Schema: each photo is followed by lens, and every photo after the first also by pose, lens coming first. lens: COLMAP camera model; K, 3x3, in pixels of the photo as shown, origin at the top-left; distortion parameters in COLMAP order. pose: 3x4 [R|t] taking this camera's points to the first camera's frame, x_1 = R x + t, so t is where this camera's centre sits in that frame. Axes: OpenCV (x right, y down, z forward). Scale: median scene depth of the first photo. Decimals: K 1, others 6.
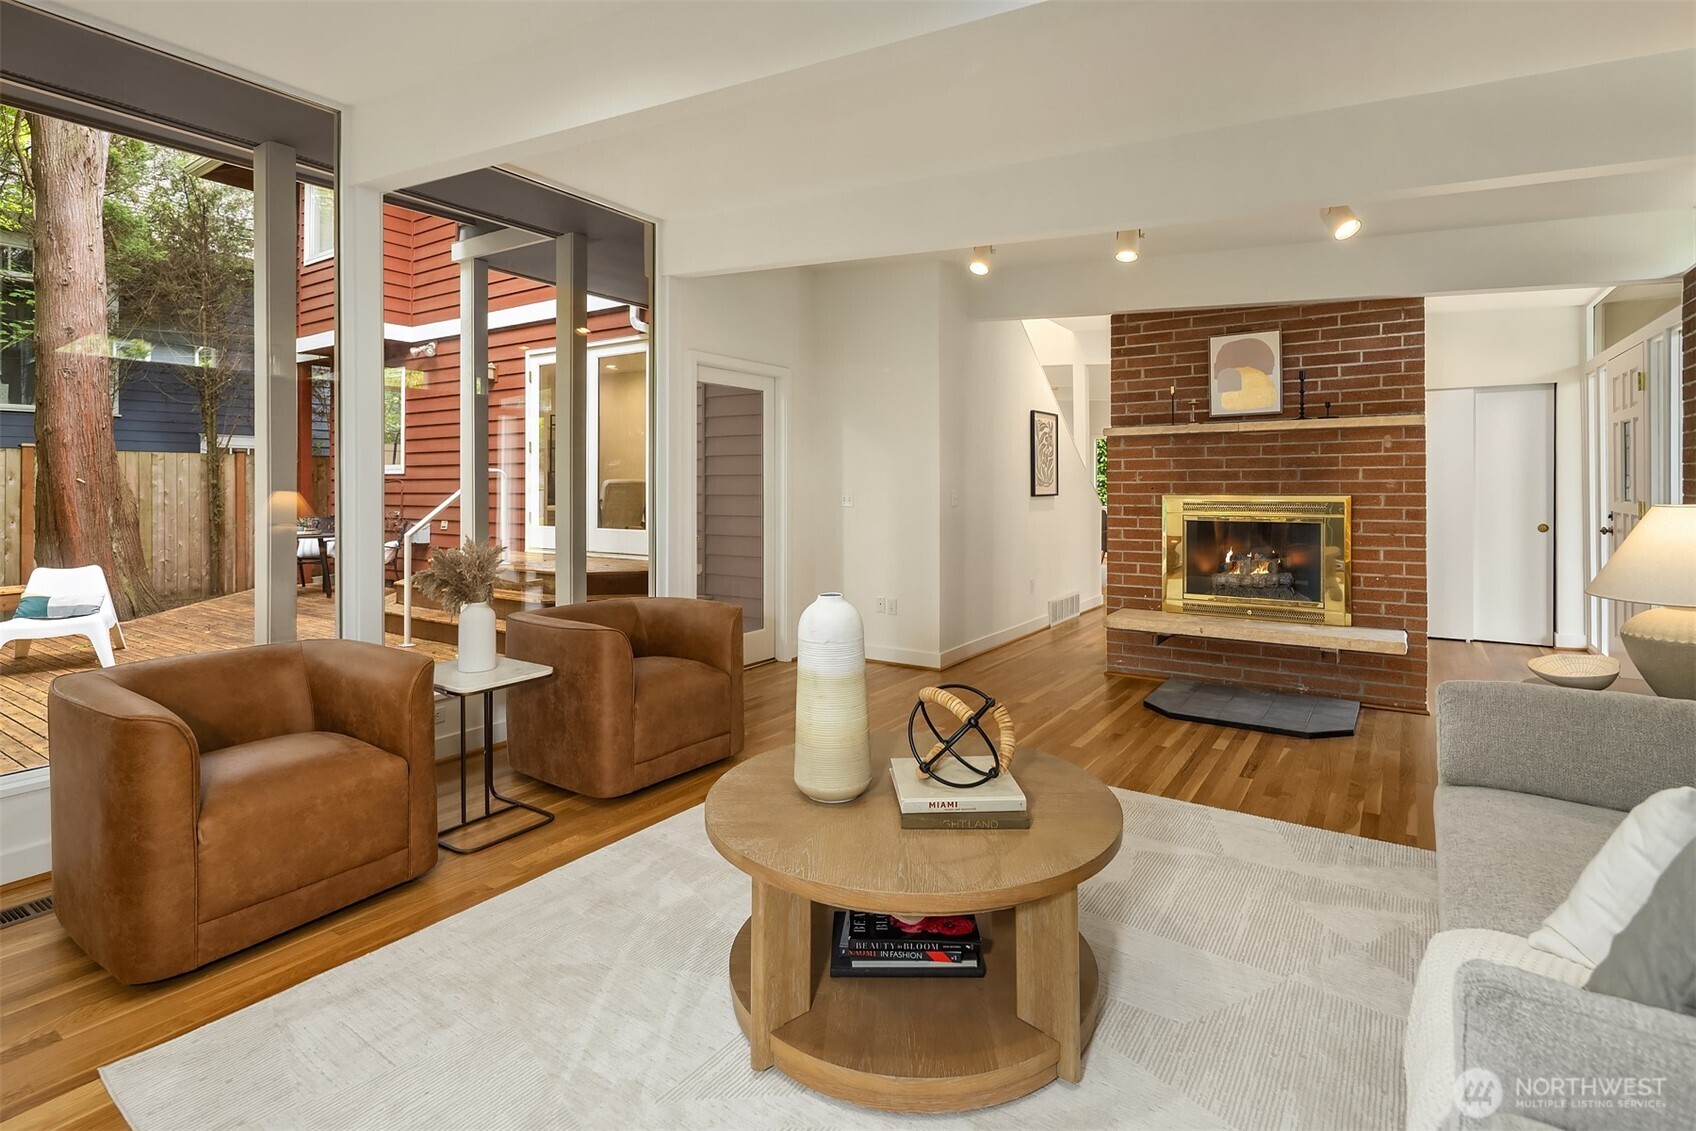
lens RADIAL K [[829.2, 0, 836.4], [0, 829.2, 481.4], [0, 0, 1]] dist [-0.001741, -0.001911]
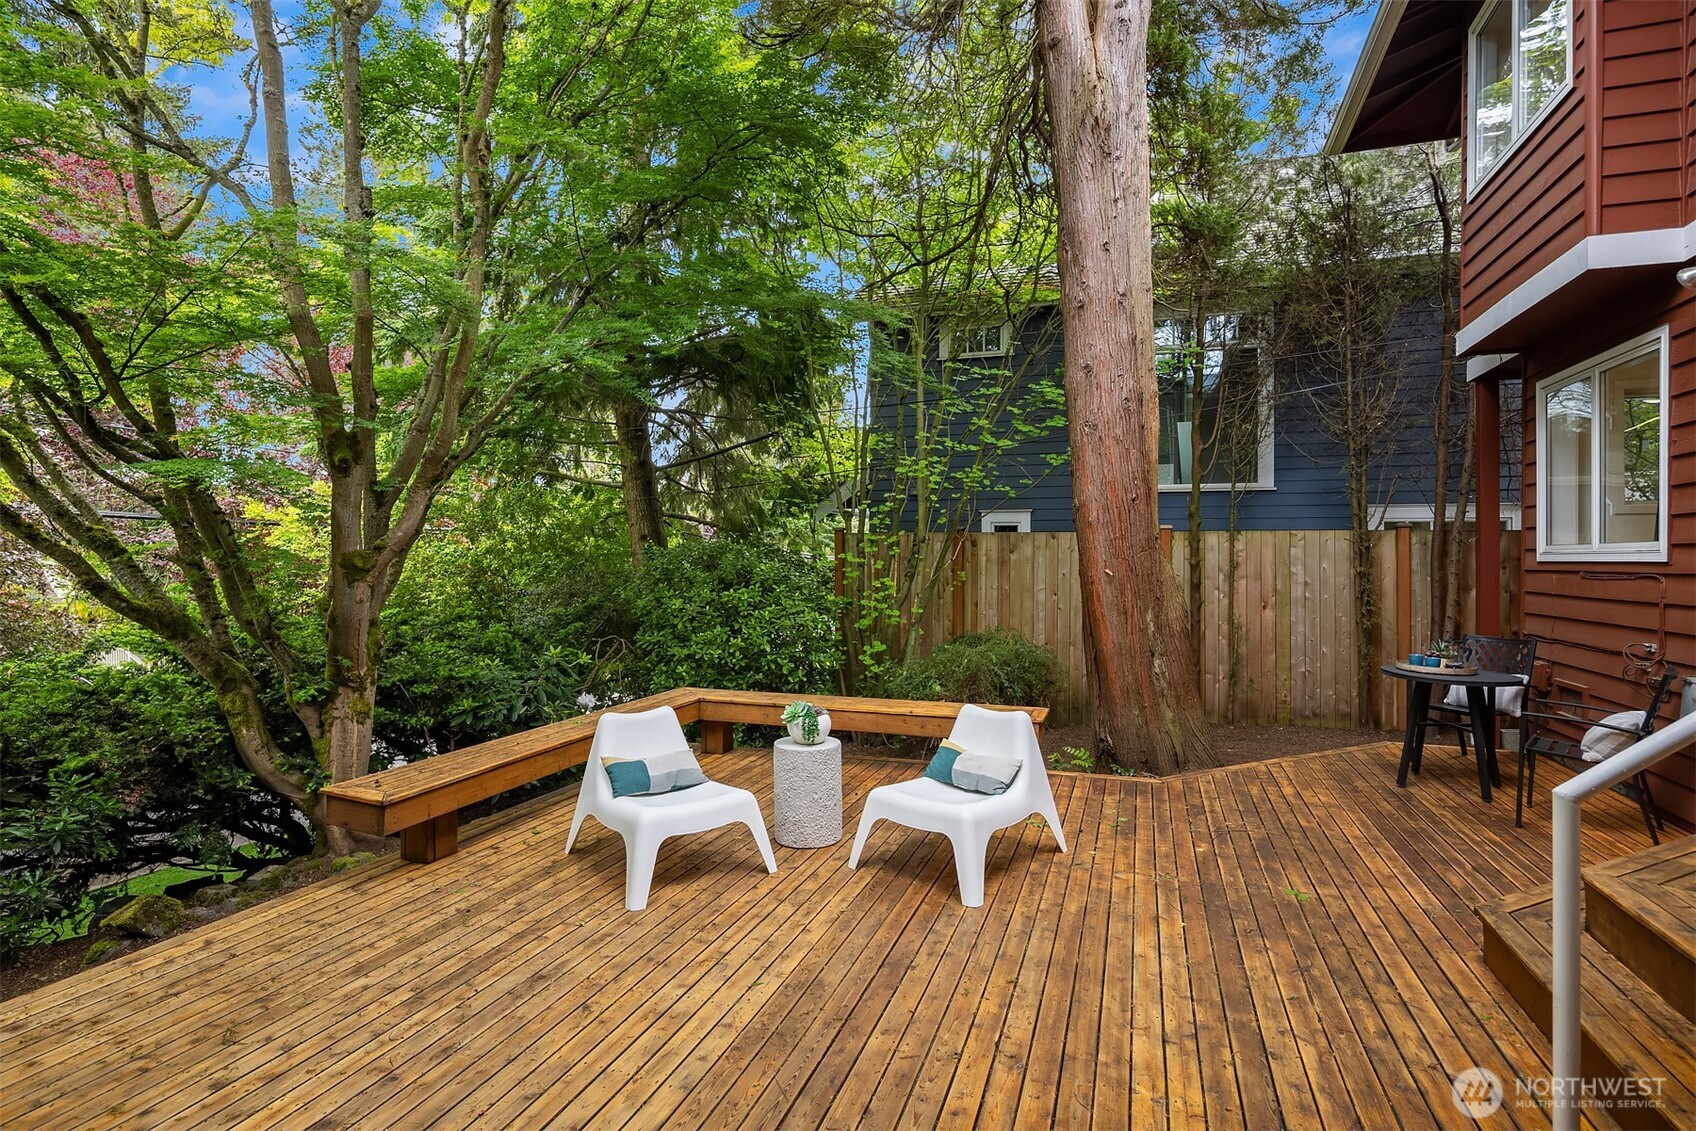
lens RADIAL K [[829.2, 0, 848.9], [0, 829.2, 557.1], [0, 0, 1]] dist [-0.001741, -0.001911]
pose [[0.256709, -0.001384, -0.966488, -0.174951], [-0.001445, 0.999997, -0.001816, -0.008519], [0.966488, 0.001863, 0.256706, 0.392225]]
